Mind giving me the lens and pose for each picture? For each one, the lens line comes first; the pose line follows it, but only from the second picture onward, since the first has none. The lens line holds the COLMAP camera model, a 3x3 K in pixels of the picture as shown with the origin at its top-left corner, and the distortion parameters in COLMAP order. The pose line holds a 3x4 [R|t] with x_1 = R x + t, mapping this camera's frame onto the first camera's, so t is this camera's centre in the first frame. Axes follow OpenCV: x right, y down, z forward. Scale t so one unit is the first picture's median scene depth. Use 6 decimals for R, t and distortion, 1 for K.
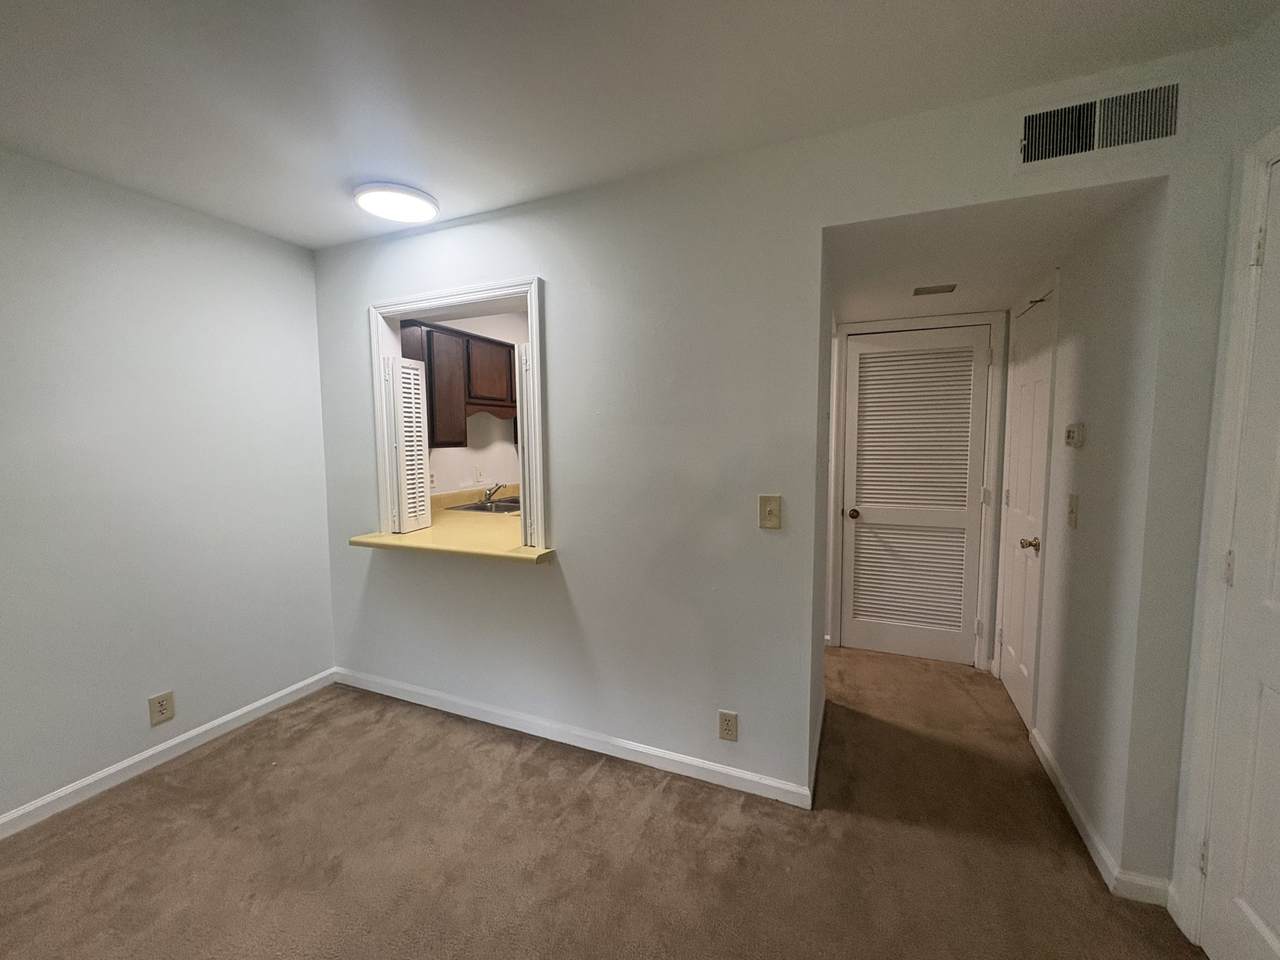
lens RADIAL K [[512.5, 0, 640.3], [0, 512.5, 477.3], [0, 0, 1]] dist [0.012210, 0.000131]
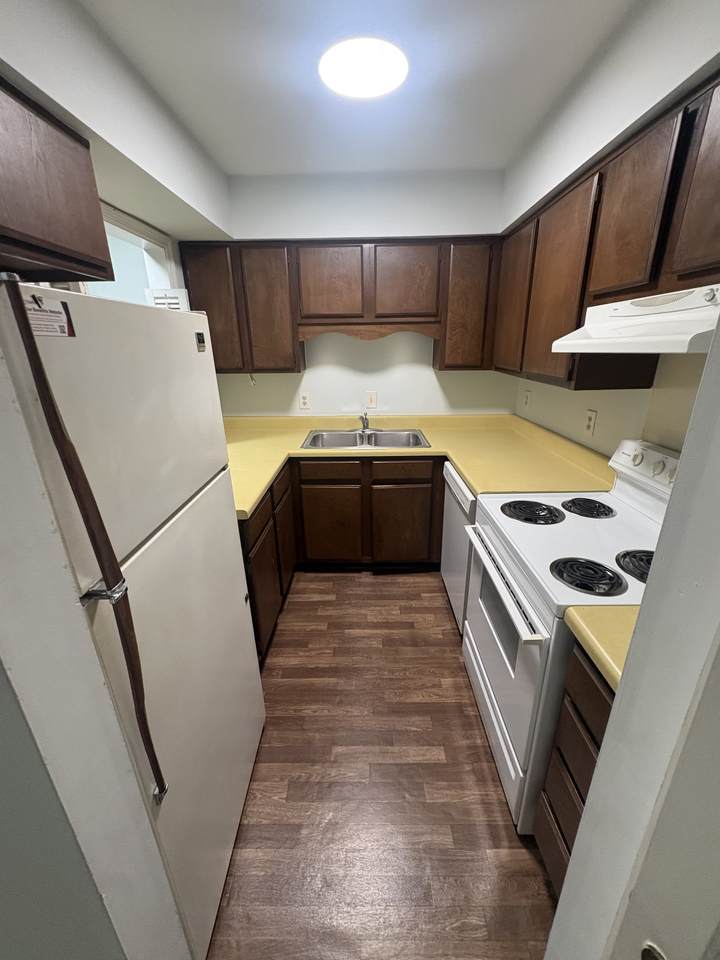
lens RADIAL K [[384.4, 0, 361.7], [0, 384.4, 481.2], [0, 0, 1]] dist [0.012210, 0.000131]
pose [[0.389046, 0.312088, -0.866744, 0.386466], [-0.063150, 0.947688, 0.312888, -0.094362], [0.919051, -0.066993, 0.388403, 0.759014]]
